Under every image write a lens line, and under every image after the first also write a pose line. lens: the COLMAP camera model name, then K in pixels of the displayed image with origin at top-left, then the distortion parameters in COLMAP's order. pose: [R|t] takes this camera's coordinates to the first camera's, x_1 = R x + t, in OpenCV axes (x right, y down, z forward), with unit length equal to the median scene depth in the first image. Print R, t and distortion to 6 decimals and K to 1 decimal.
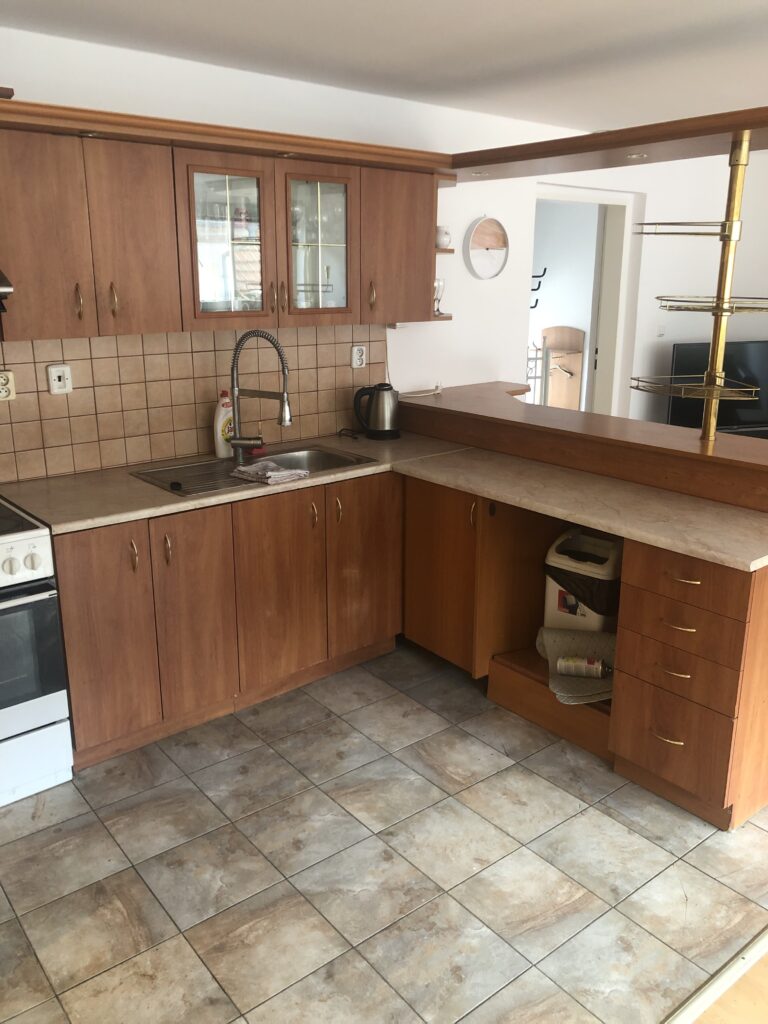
lens RADIAL K [[841.7, 0, 384.1], [0, 841.7, 501.7], [0, 0, 1]] dist [0.000506, 0.033009]
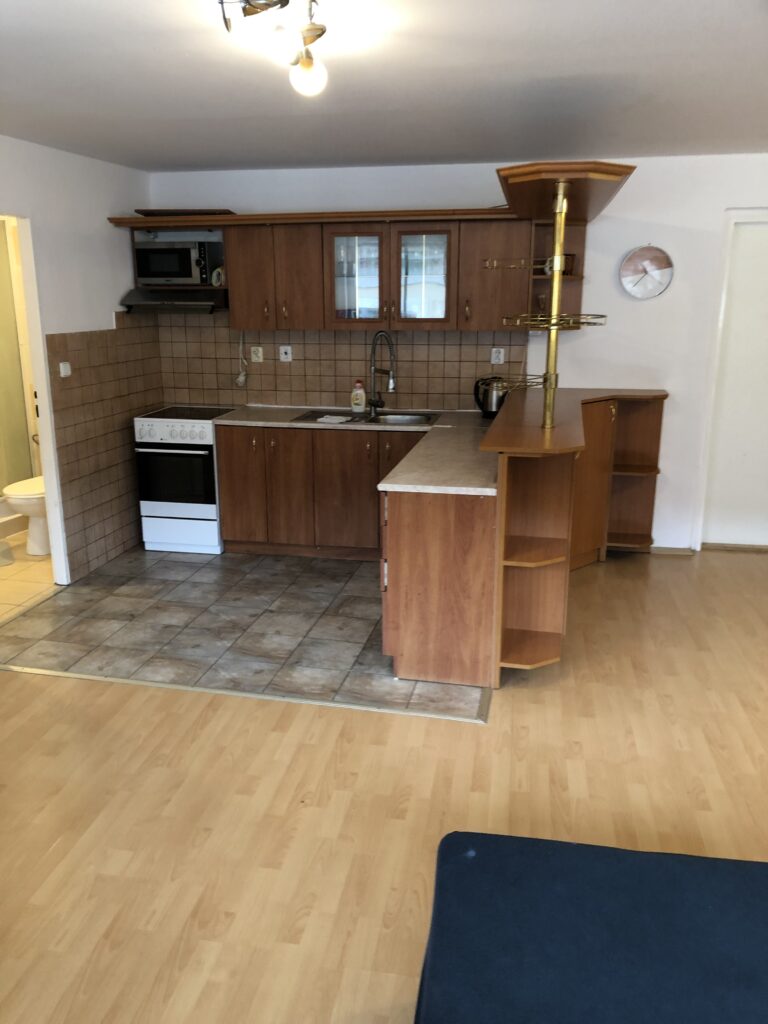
lens RADIAL K [[841.7, 0, 385.0], [0, 841.7, 518.7], [0, 0, 1]] dist [0.000506, 0.033009]
pose [[0.623155, 0.199276, -0.756285, 1.325712], [-0.200192, 0.975421, 0.092065, -0.007696], [0.756043, 0.094032, 0.647732, 0.012044]]
